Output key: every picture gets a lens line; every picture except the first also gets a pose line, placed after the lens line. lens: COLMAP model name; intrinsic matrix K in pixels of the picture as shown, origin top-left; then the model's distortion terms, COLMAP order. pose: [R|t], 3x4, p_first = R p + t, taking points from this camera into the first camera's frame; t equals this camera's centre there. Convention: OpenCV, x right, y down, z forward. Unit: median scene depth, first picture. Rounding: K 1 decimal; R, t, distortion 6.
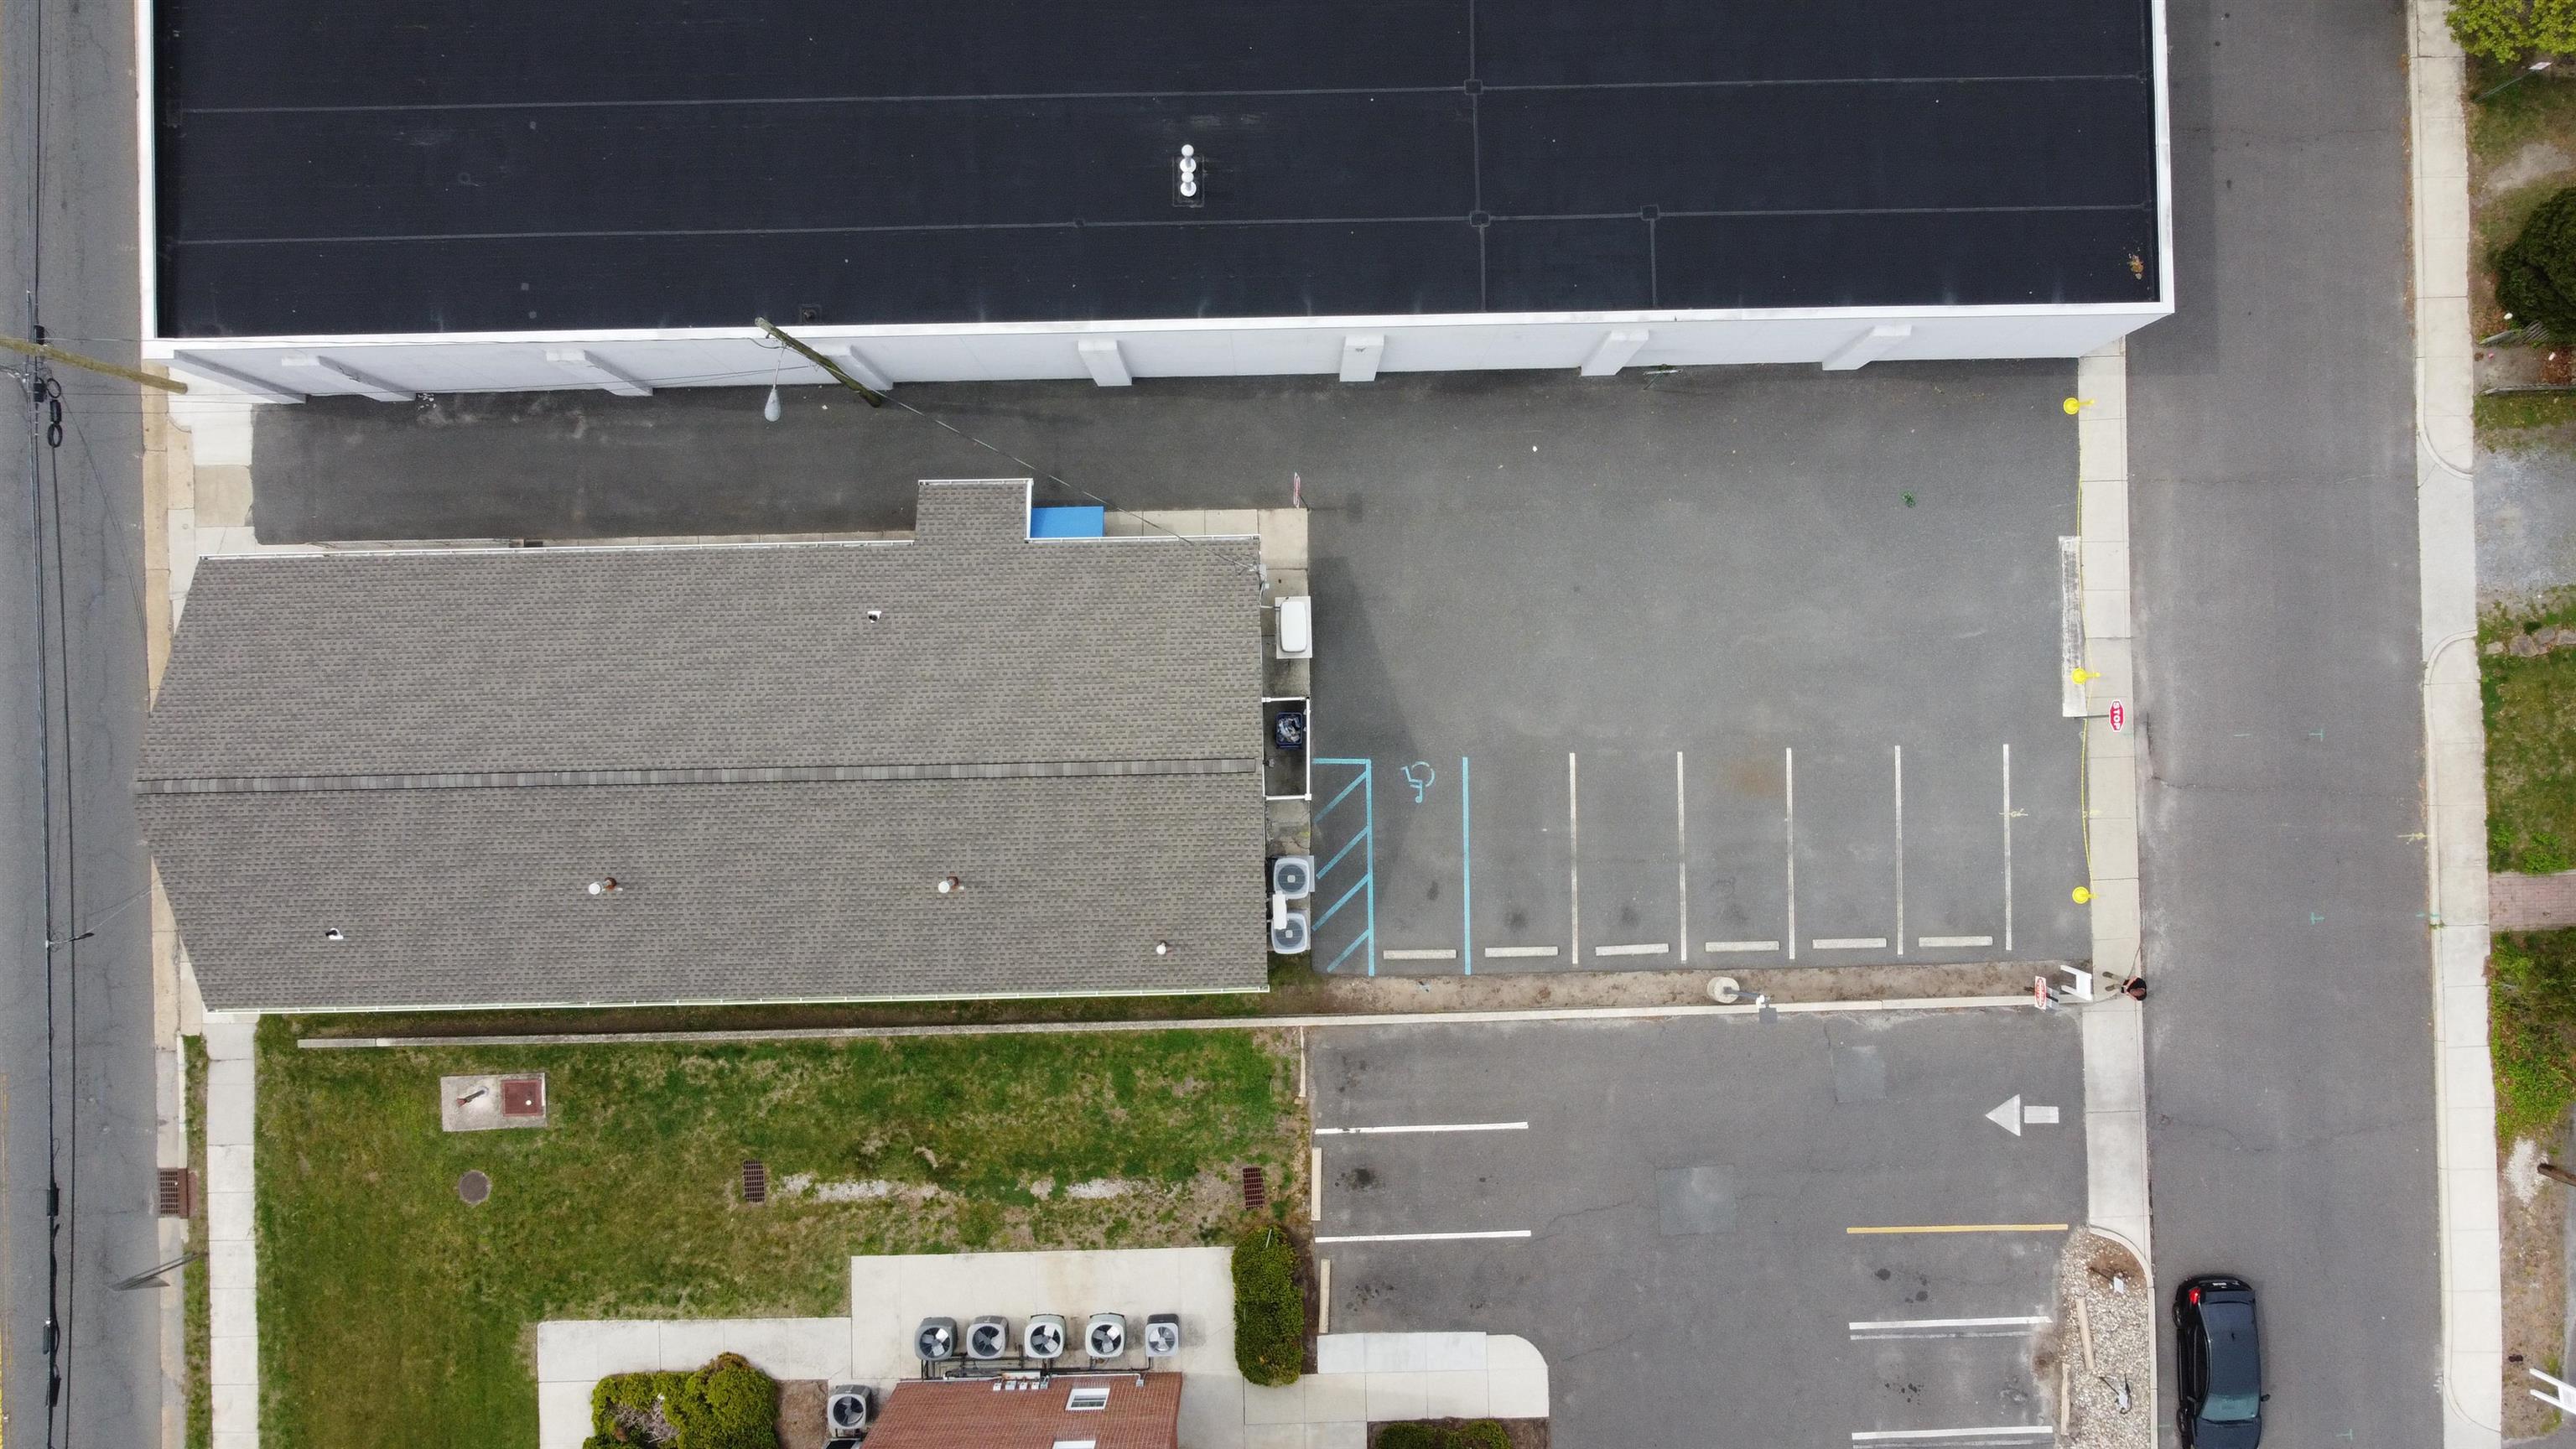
lens RADIAL K [[1965.3, 0, 1288.0], [0, 1965.3, 724.5], [0, 0, 1]] dist [0.002451, -0.002447]
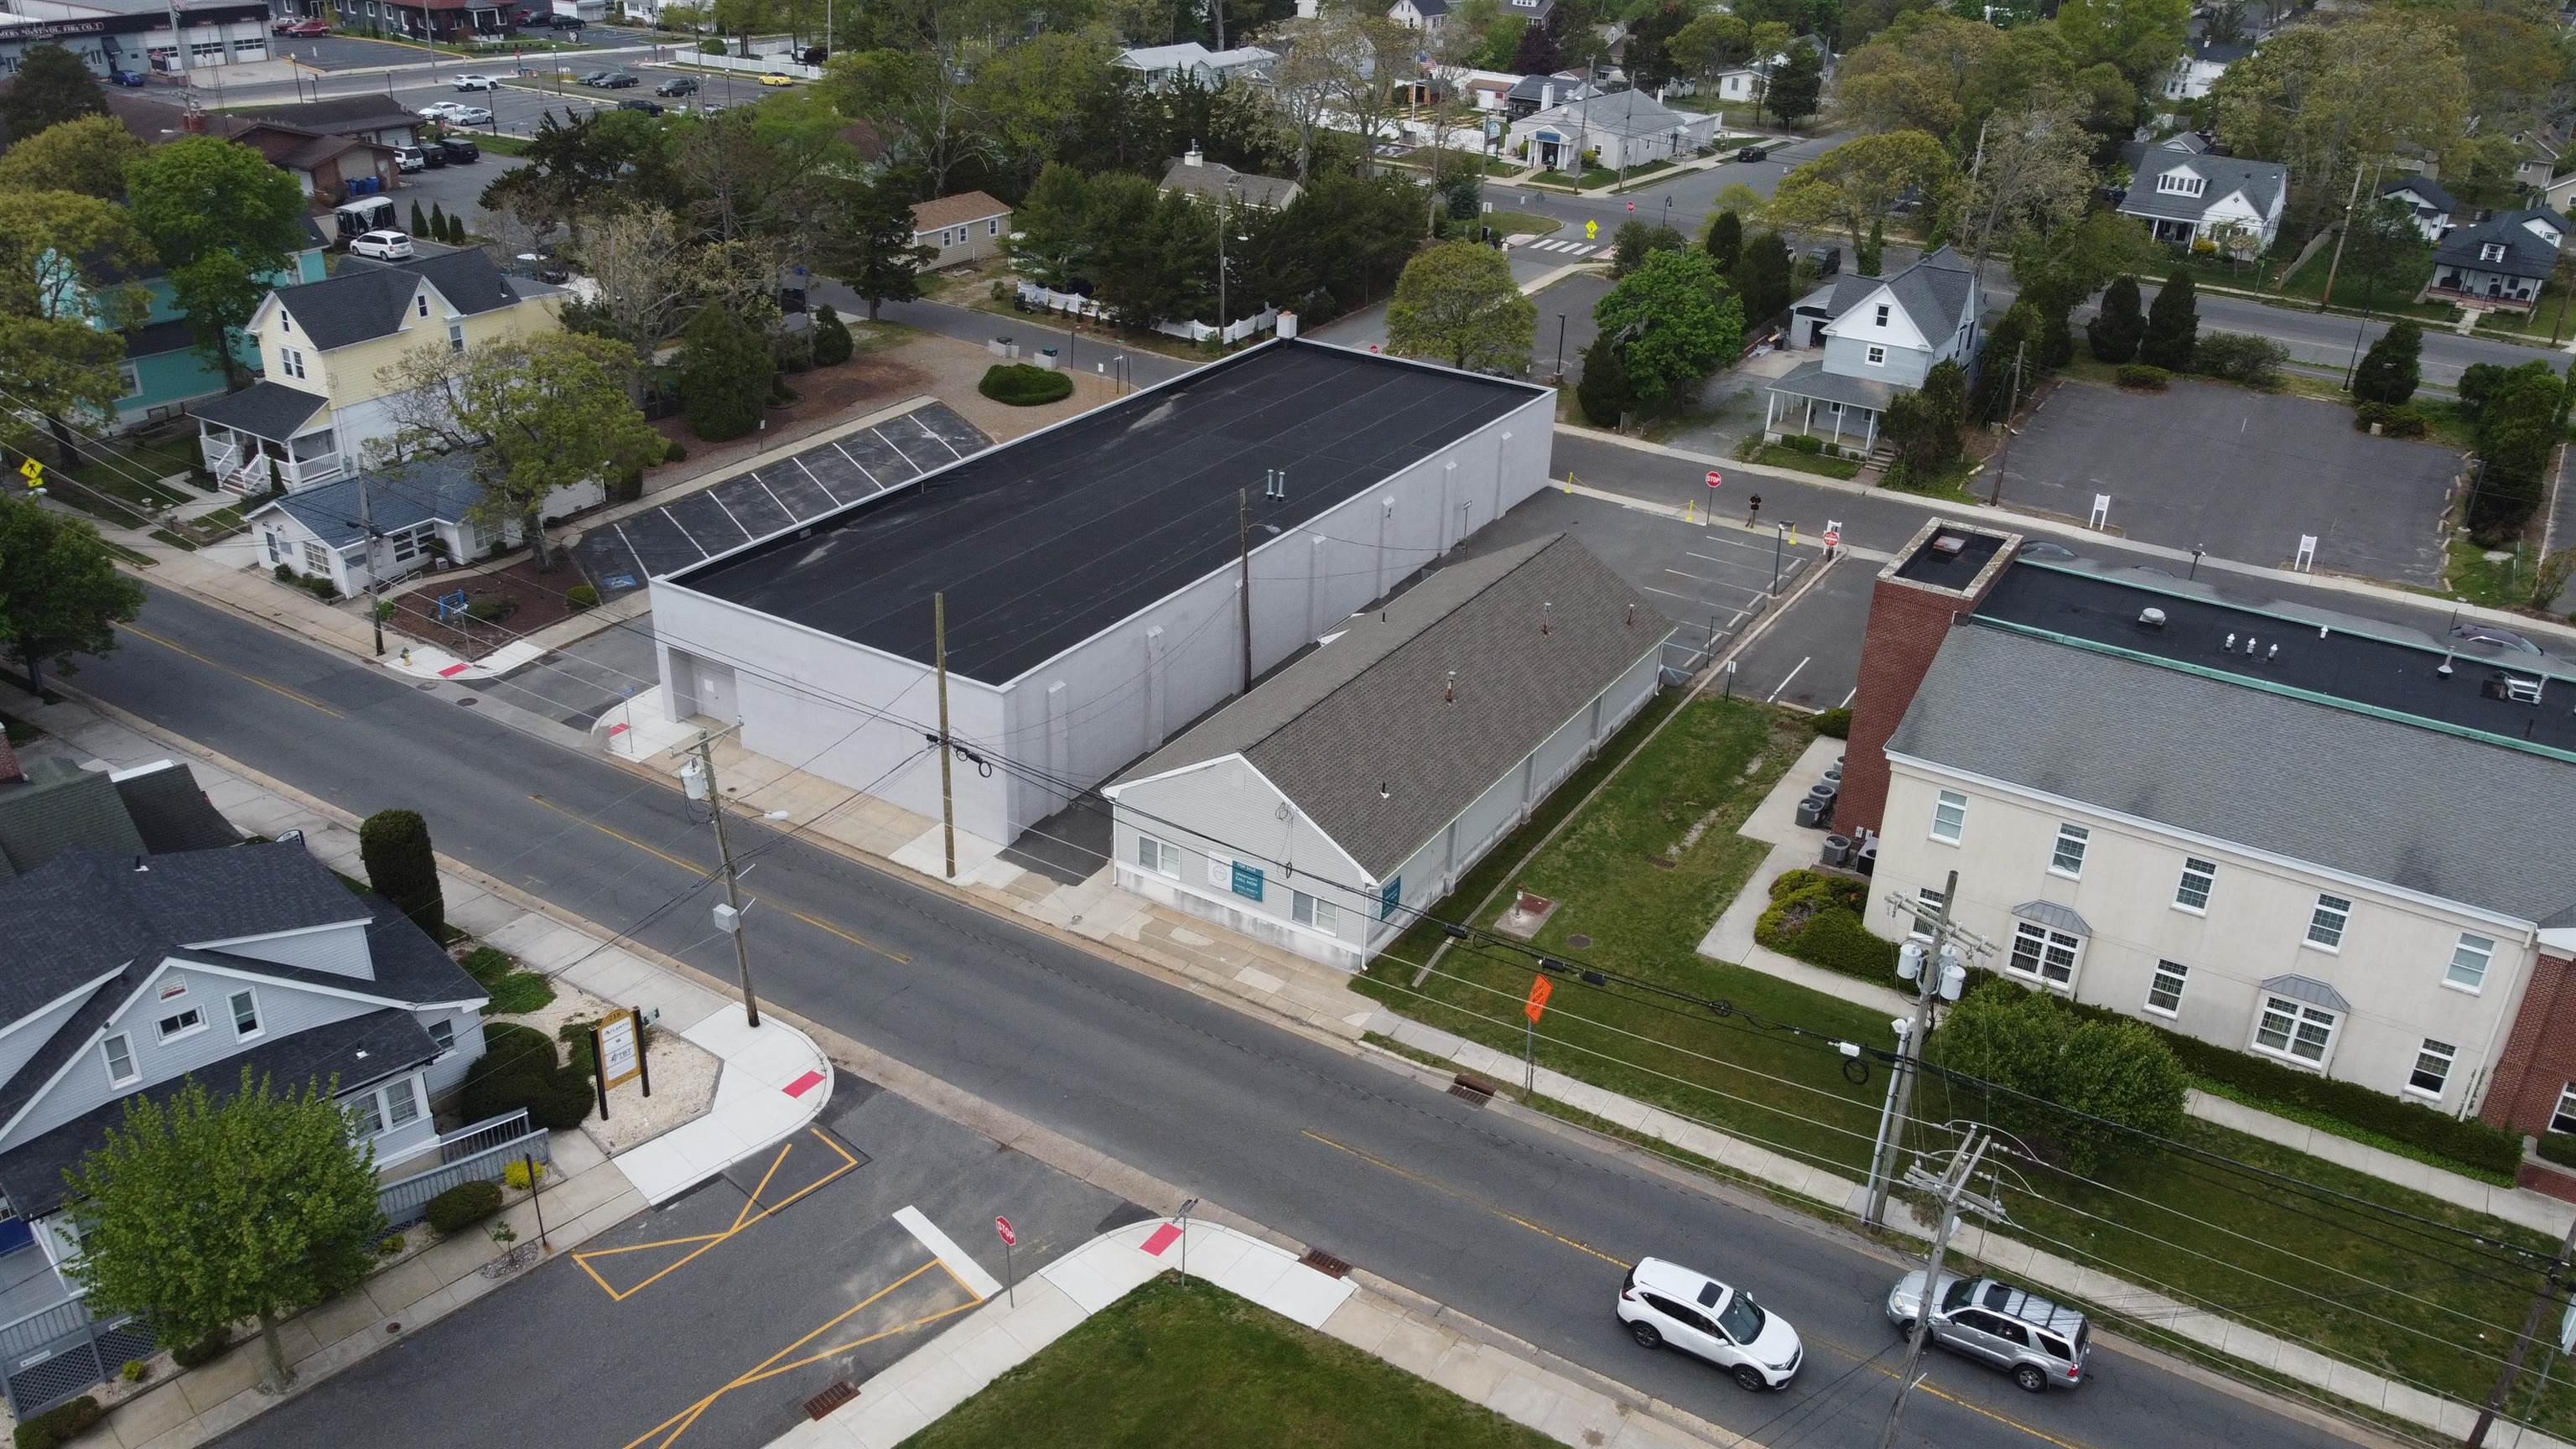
lens RADIAL K [[1957.7, 0, 1292.8], [0, 1957.7, 733.7], [0, 0, 1]] dist [-0.003666, -0.006231]
pose [[0.540650, -0.363412, 0.758702, -1.446406], [0.840510, 0.271118, -0.469083, 0.644971], [-0.035227, 0.891306, 0.452031, 0.296305]]
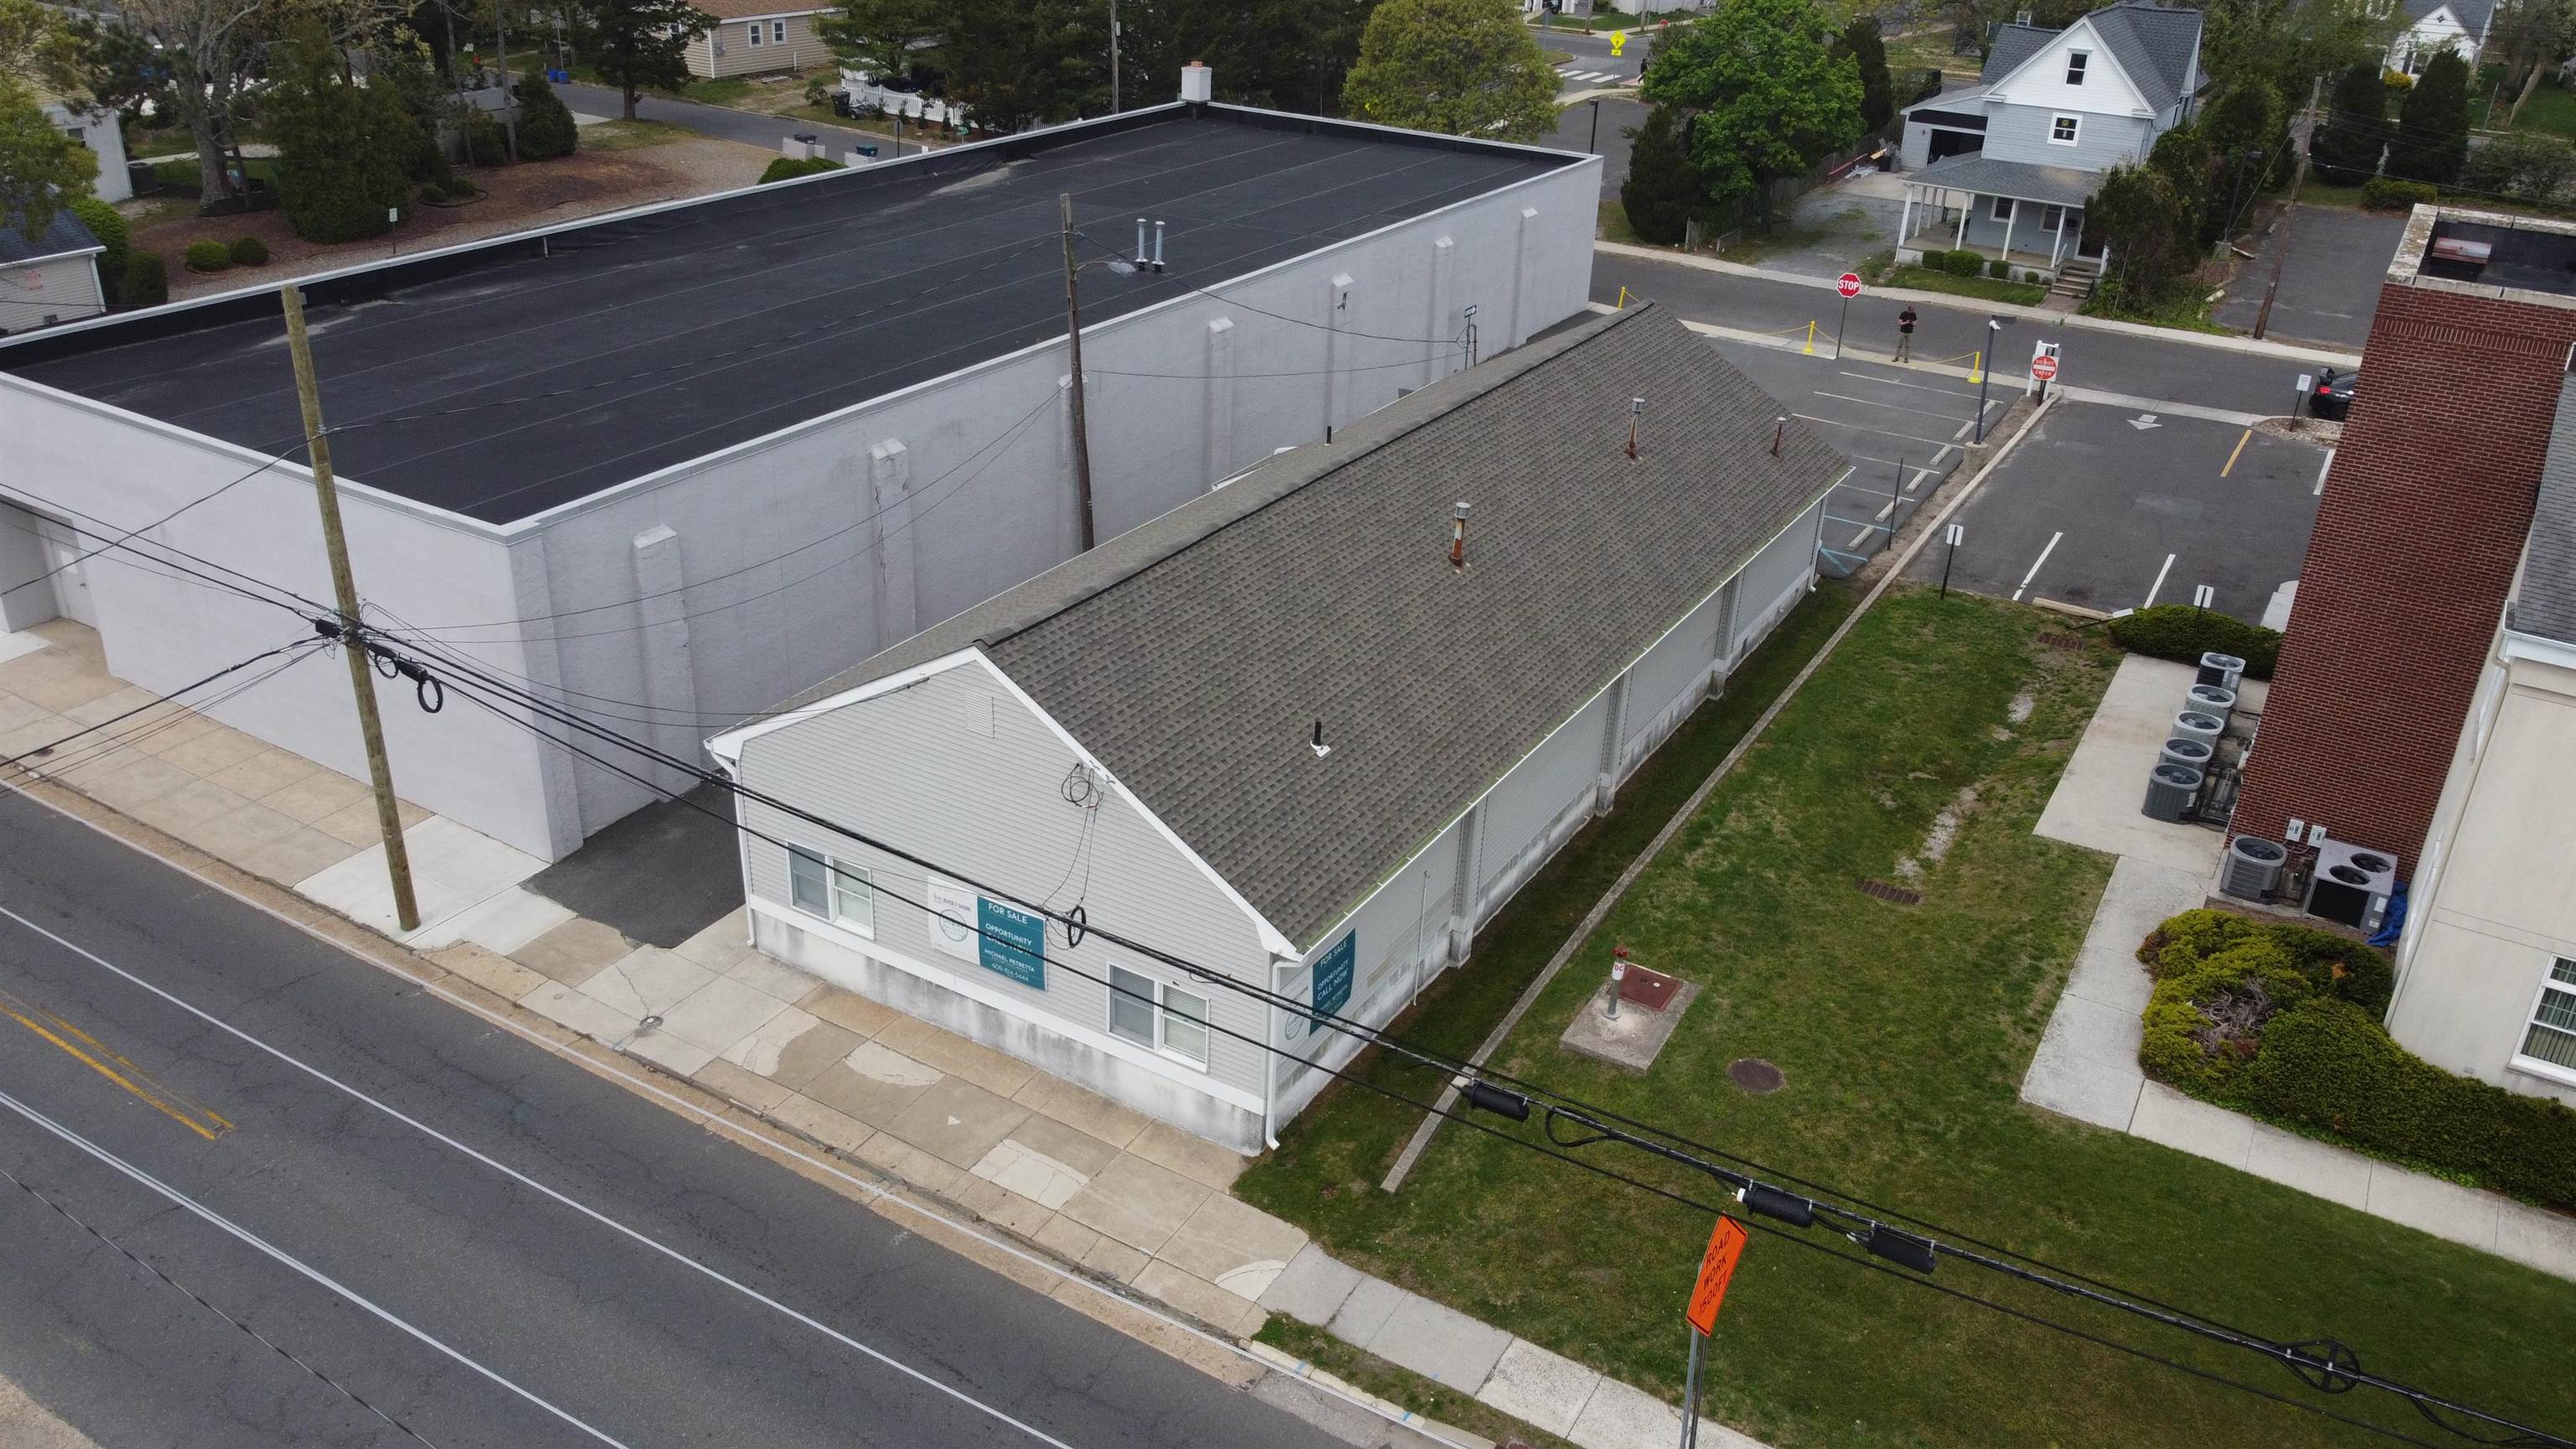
lens RADIAL K [[1957.7, 0, 1292.8], [0, 1957.7, 733.7], [0, 0, 1]] dist [-0.003666, -0.006231]
pose [[0.529159, -0.363202, 0.766861, -0.891038], [0.847580, 0.268834, -0.457533, 0.355820], [-0.039982, 0.892083, 0.450099, 0.652088]]
